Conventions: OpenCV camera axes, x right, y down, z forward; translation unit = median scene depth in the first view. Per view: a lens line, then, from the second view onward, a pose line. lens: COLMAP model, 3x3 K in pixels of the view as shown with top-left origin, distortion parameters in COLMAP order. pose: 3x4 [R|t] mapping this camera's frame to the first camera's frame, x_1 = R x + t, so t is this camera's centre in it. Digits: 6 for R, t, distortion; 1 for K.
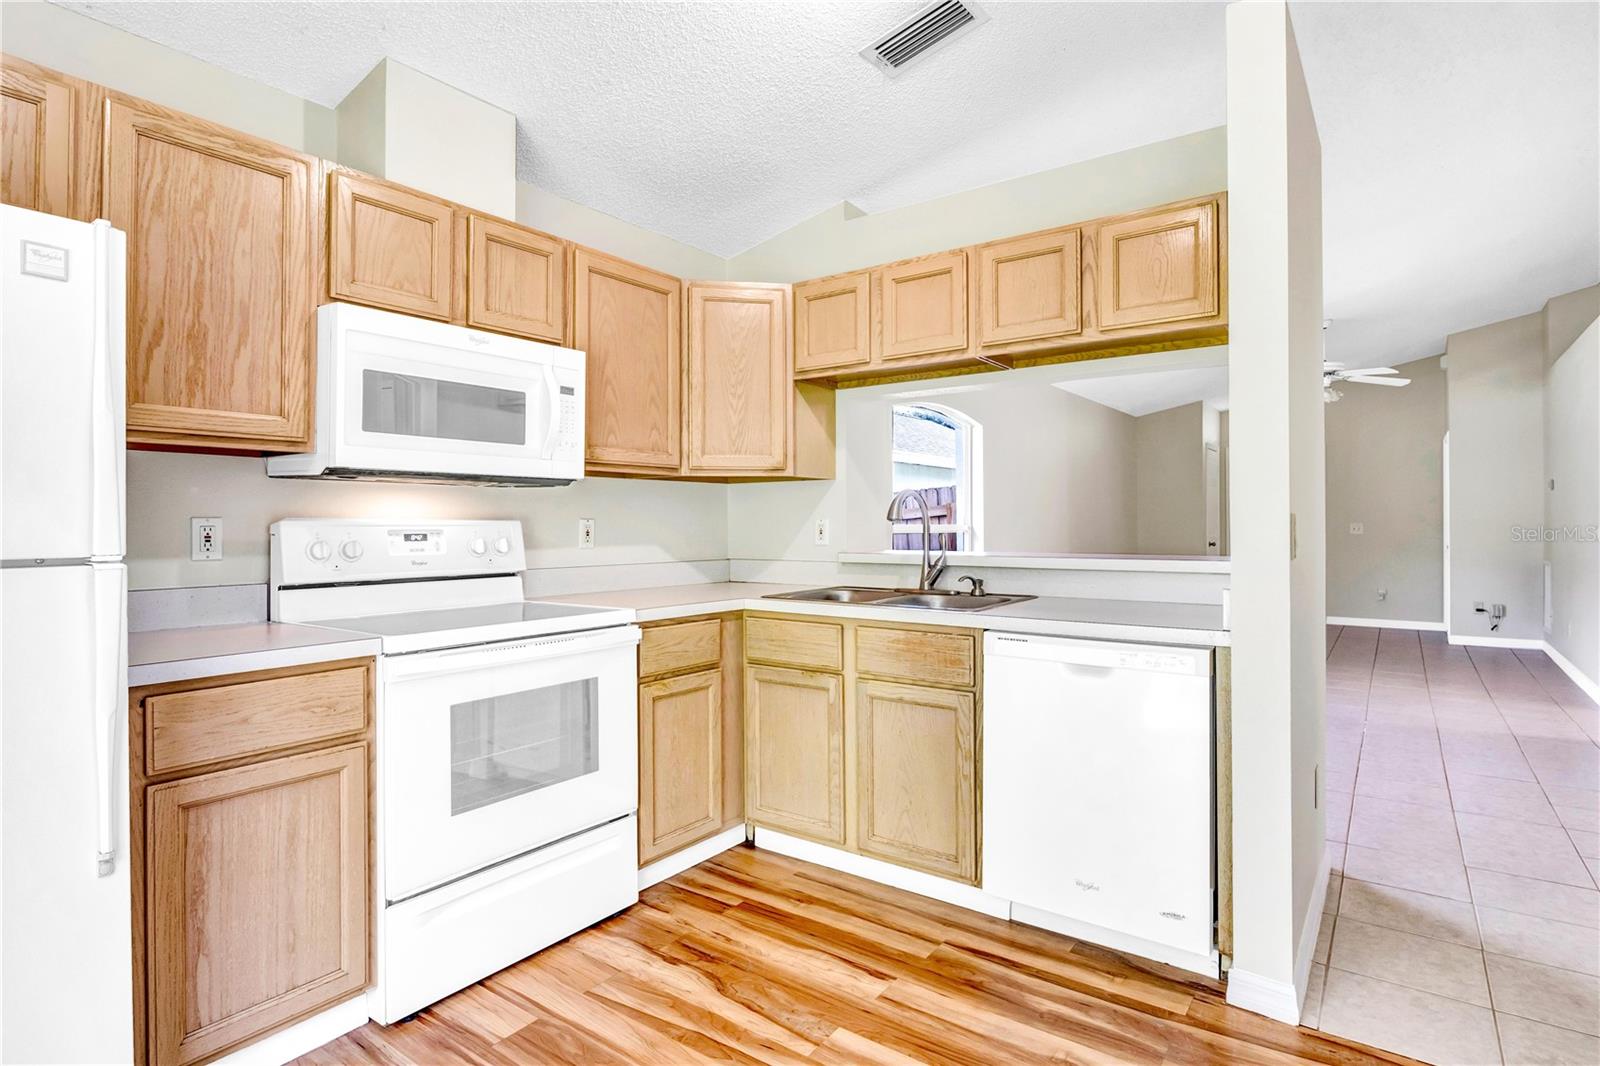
lens RADIAL K [[811.4, 0, 813.5], [0, 811.4, 519.1], [0, 0, 1]] dist [-0.005005, -0.000928]
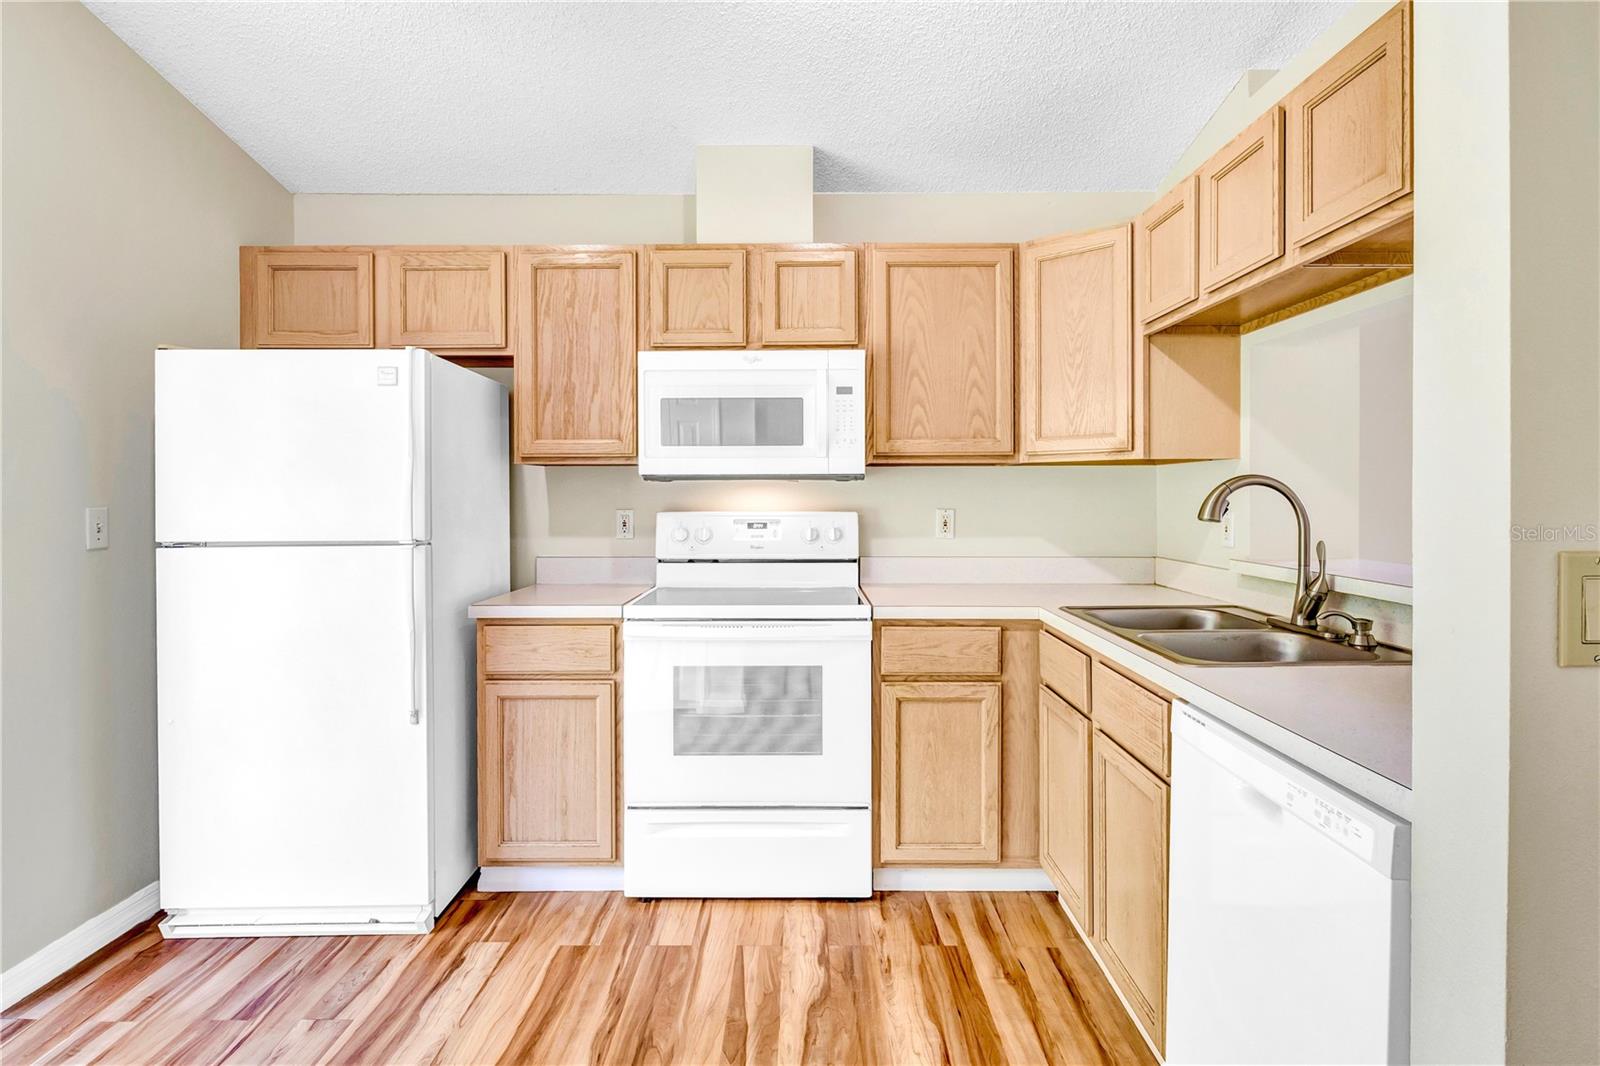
lens RADIAL K [[811.4, 0, 797.4], [0, 811.4, 503.7], [0, 0, 1]] dist [-0.005005, -0.000928]
pose [[0.583146, 0.010506, -0.812299, 0.570184], [0.004507, 0.999859, 0.016167, -0.032076], [0.812355, -0.013089, 0.583017, 0.370394]]
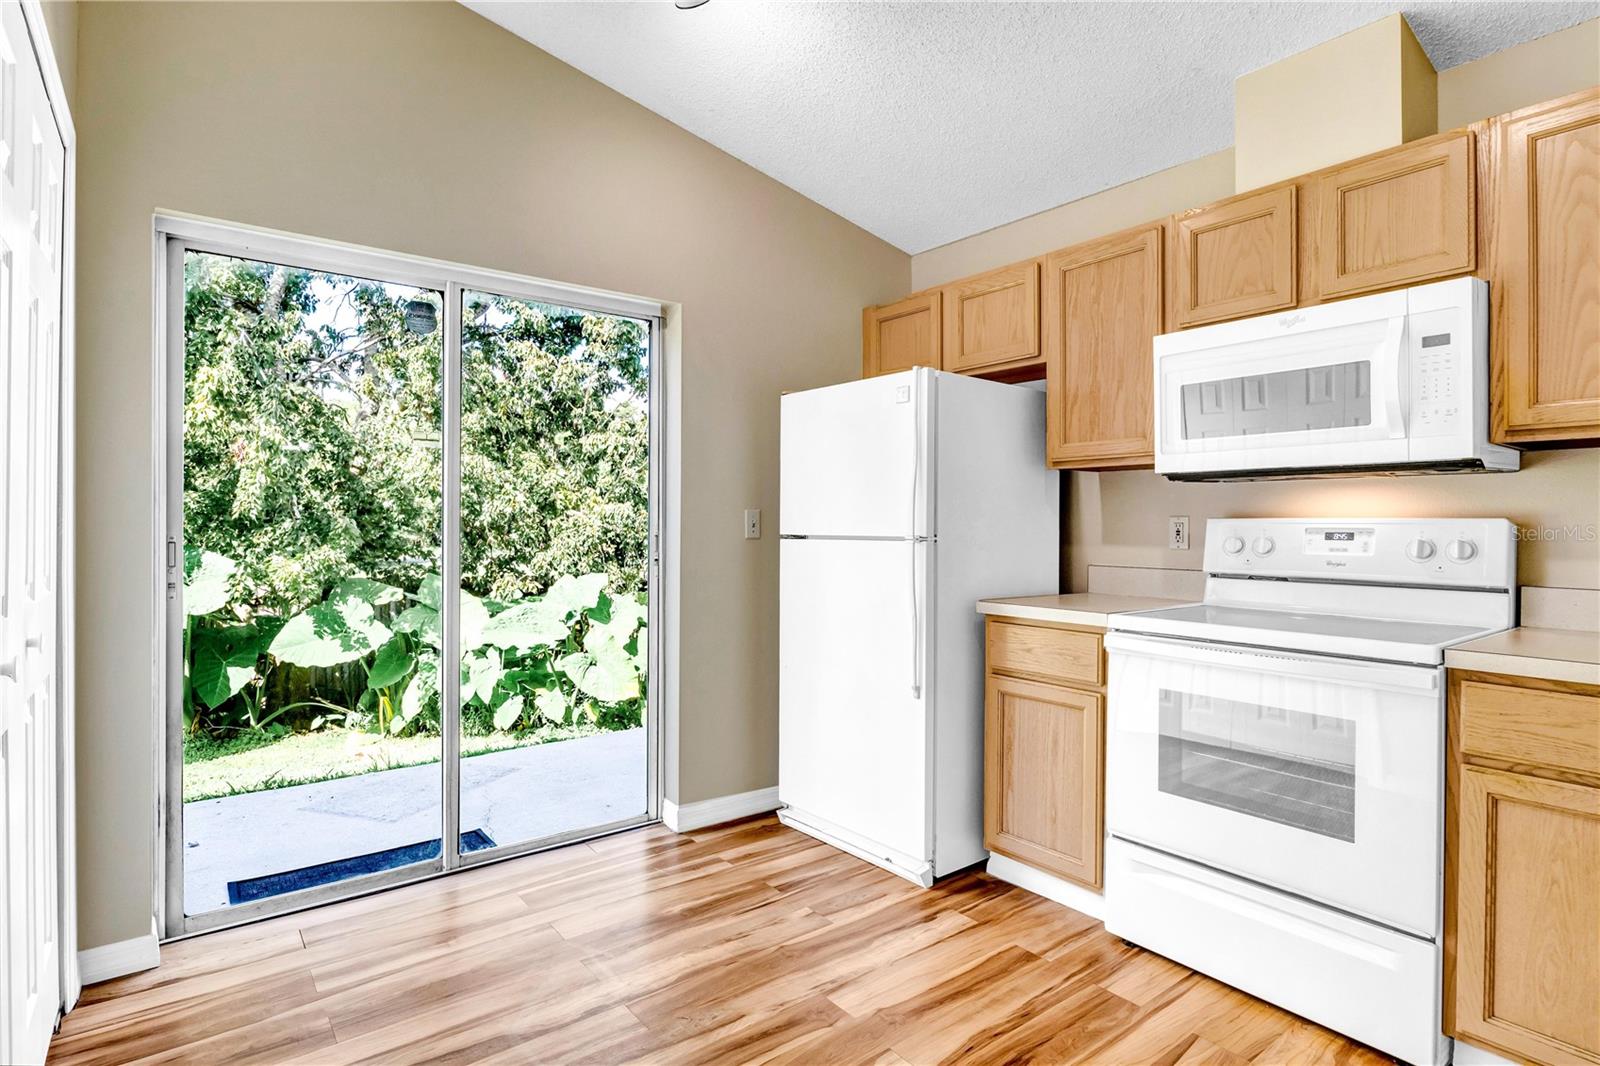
lens RADIAL K [[811.4, 0, 796.6], [0, 811.4, 523.6], [0, 0, 1]] dist [-0.005005, -0.000928]
pose [[-0.280947, 0.003176, -0.959718, 0.622427], [0.002299, 0.999994, 0.002637, 0.004618], [0.959721, -0.001466, -0.280952, 0.716598]]
